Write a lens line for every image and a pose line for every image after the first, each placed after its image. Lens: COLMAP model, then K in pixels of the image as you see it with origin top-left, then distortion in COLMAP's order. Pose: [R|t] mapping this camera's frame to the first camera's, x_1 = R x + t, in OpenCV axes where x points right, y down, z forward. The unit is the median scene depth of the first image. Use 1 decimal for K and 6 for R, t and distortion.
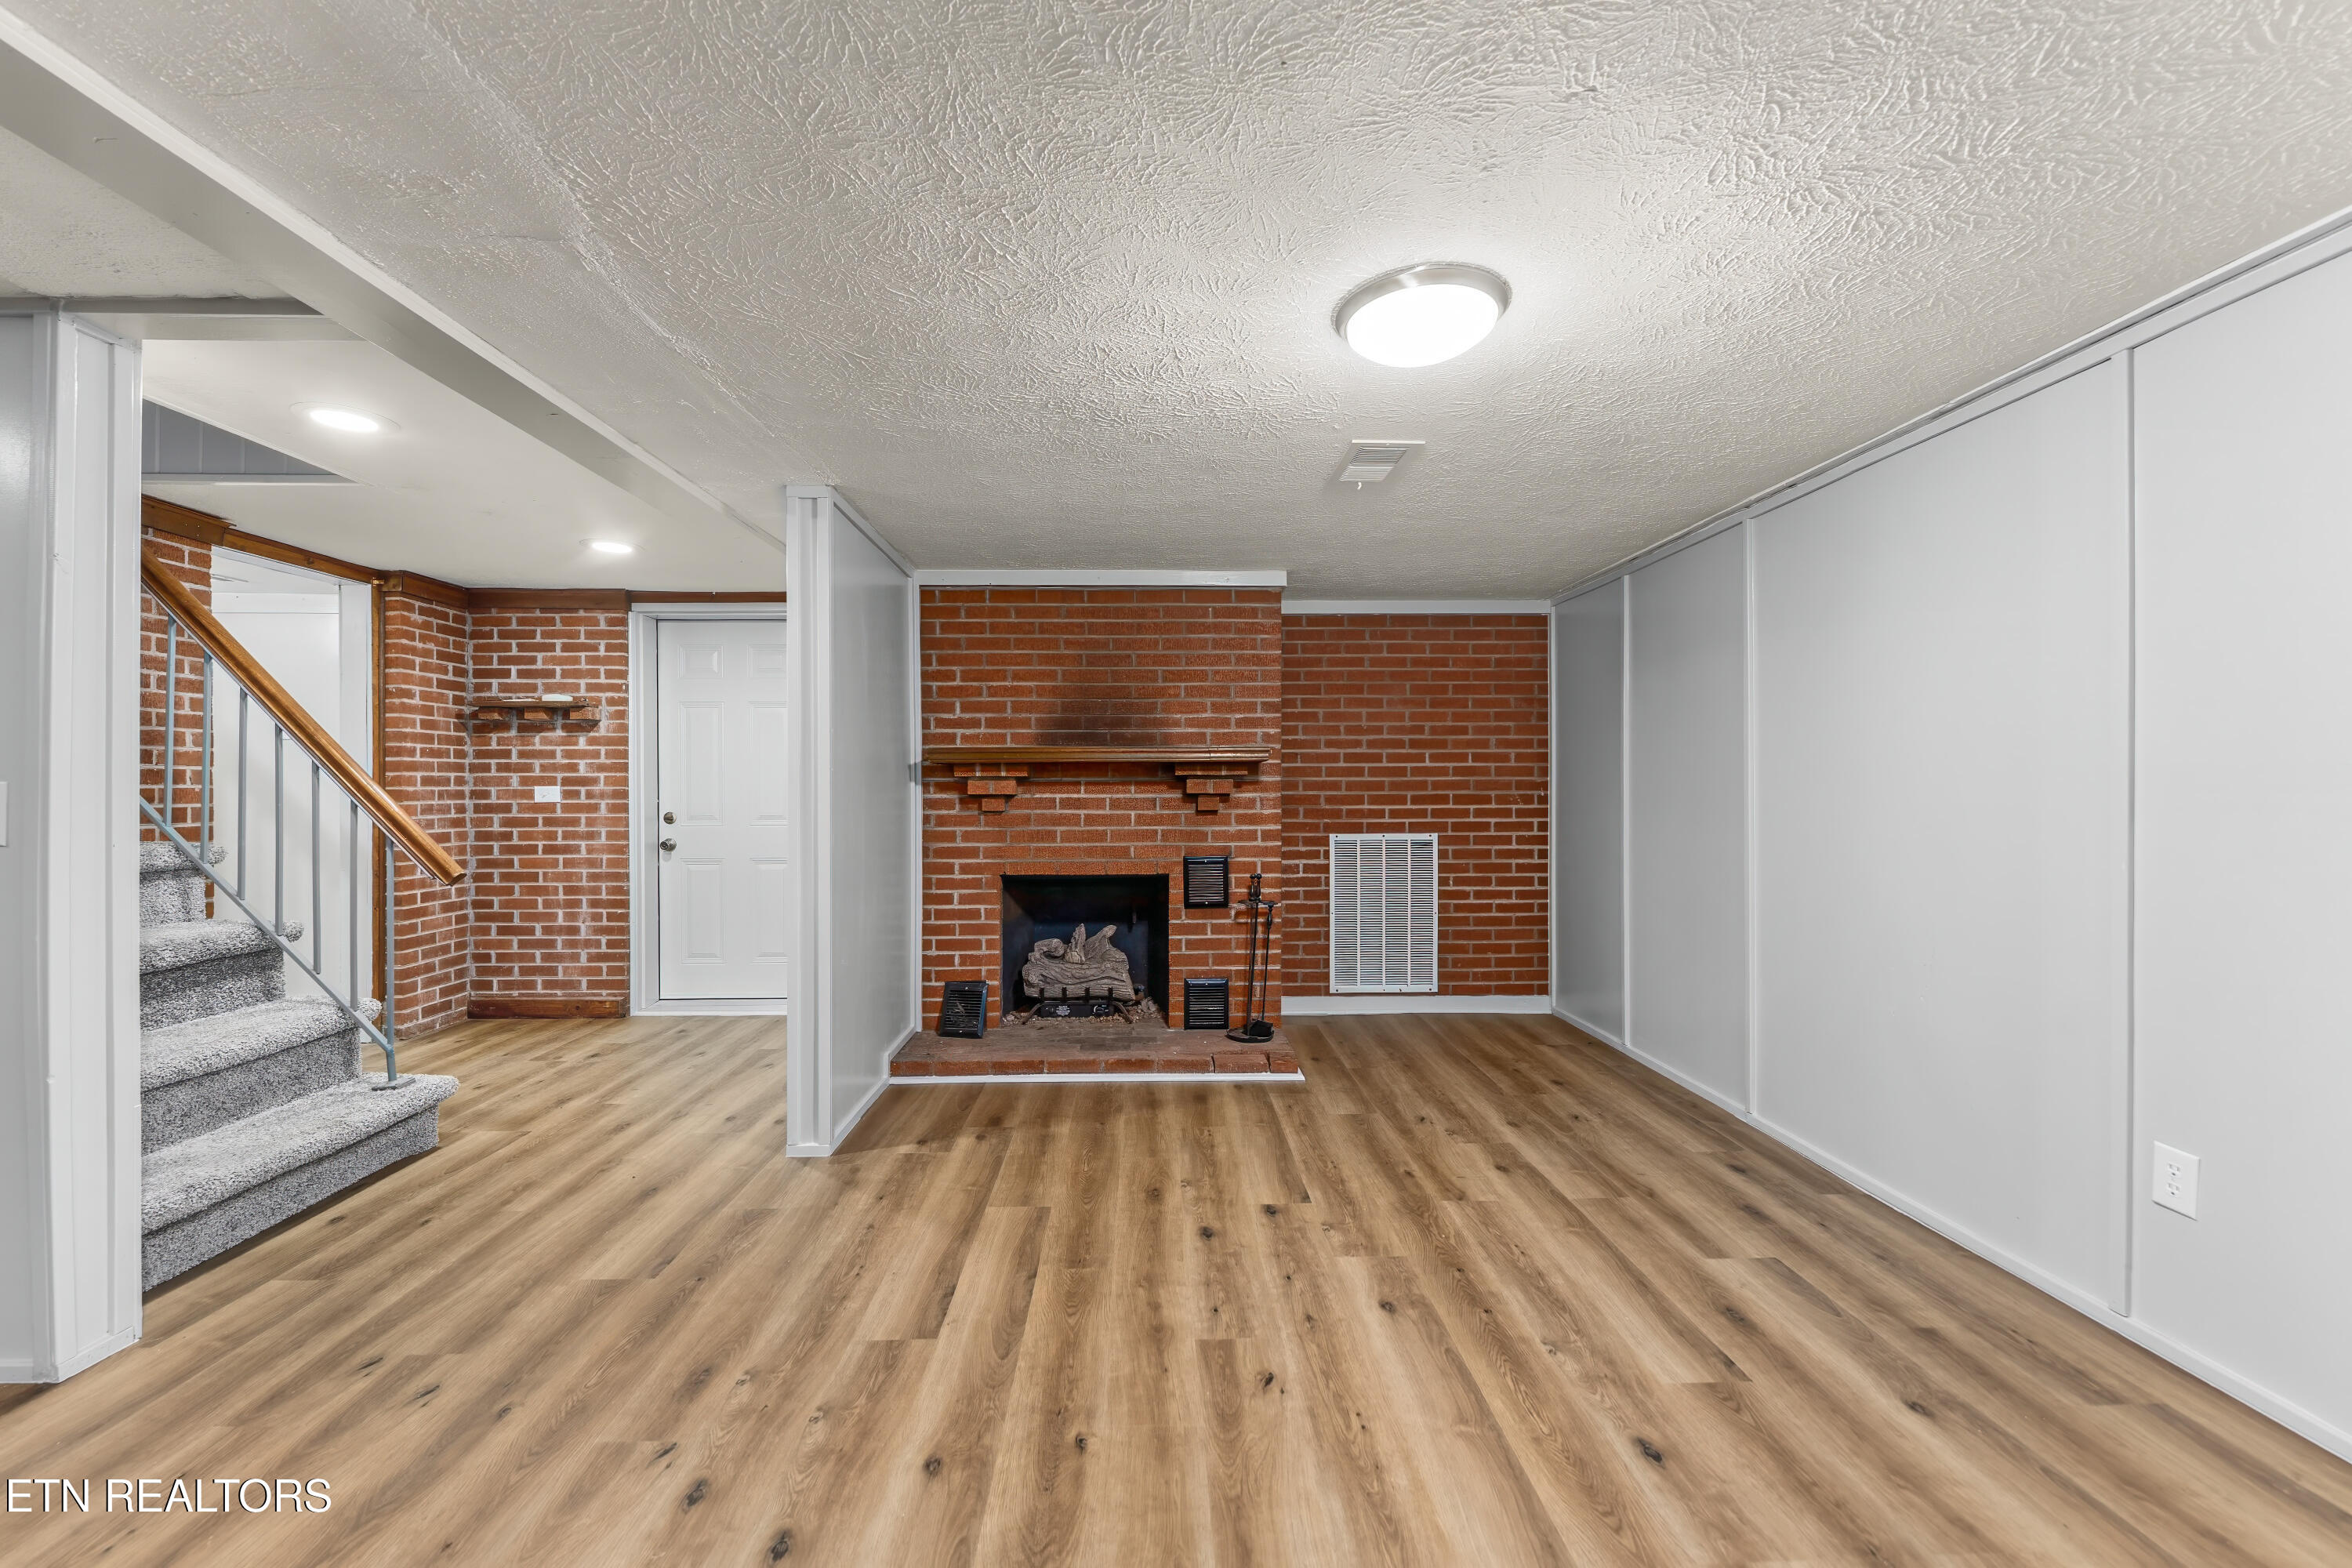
lens RADIAL K [[934.5, 0, 1160.4], [0, 934.5, 782.6], [0, 0, 1]] dist [-0.001037, -0.000659]
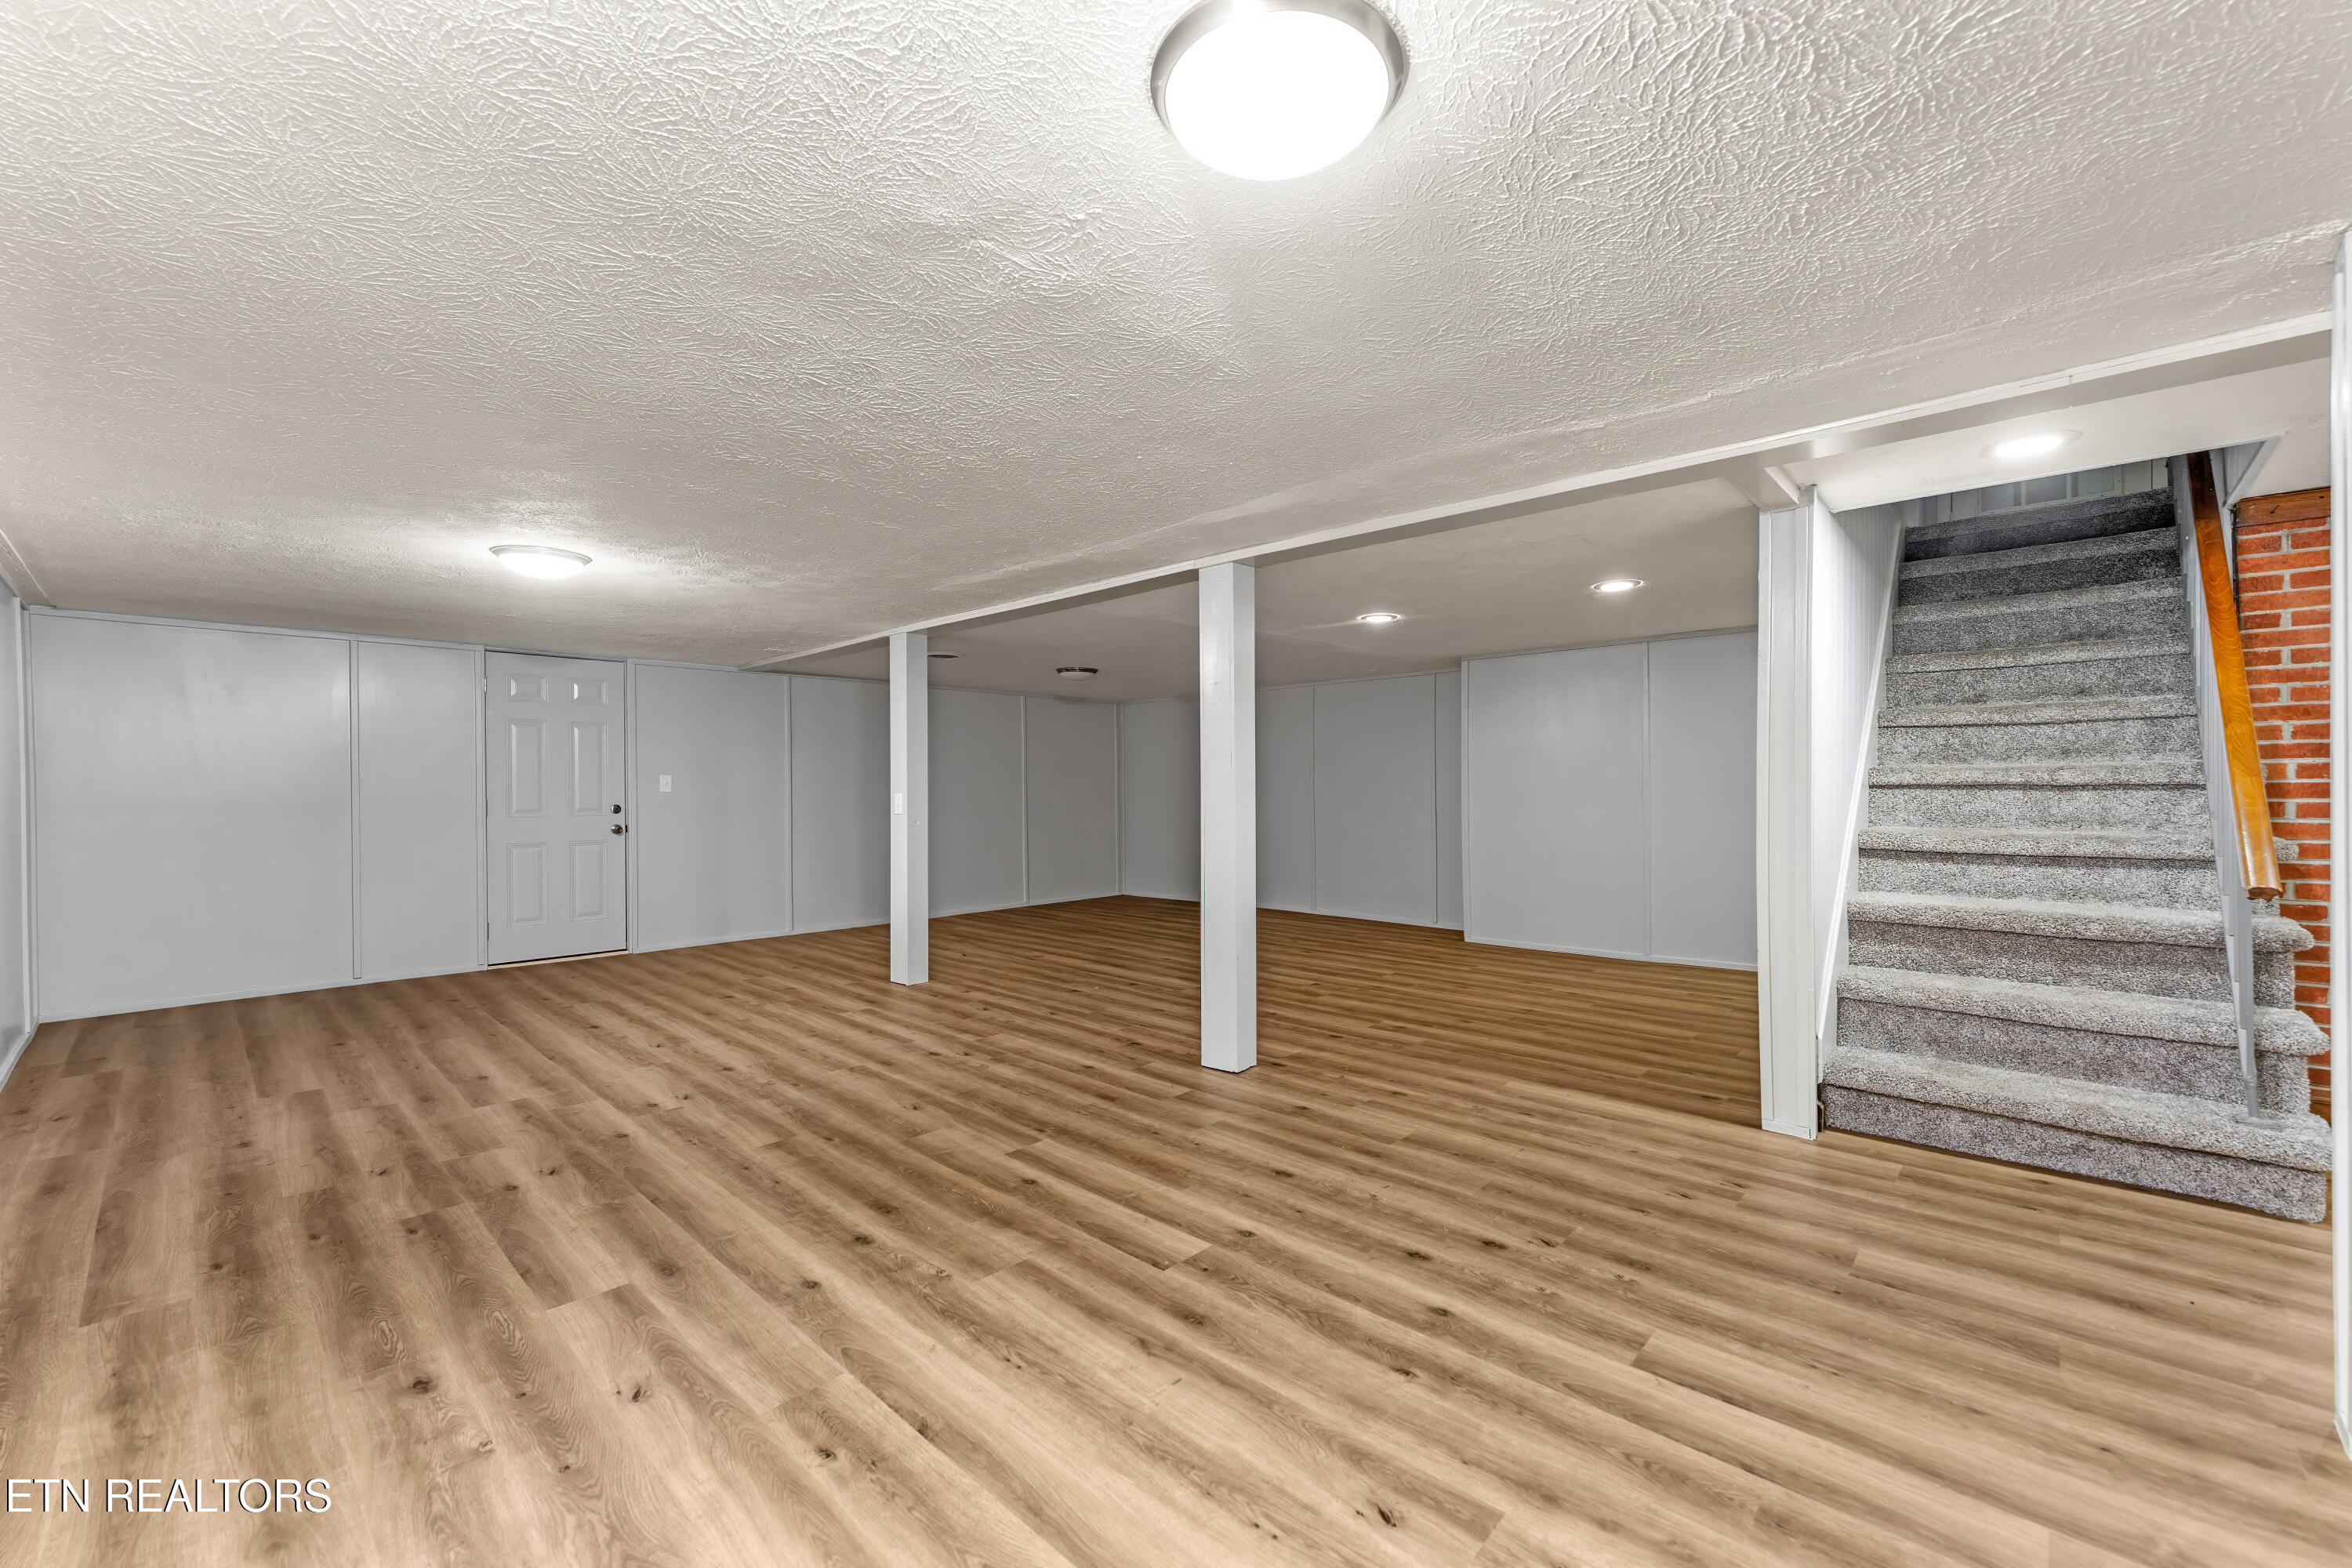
lens RADIAL K [[934.5, 0, 1184.4], [0, 934.5, 797.4], [0, 0, 1]] dist [-0.001037, -0.000659]
pose [[-0.684335, 0.012083, -0.729068, 0.314682], [0.010910, 0.999920, 0.006331, 0.002019], [0.729086, -0.003621, -0.684412, 0.547738]]
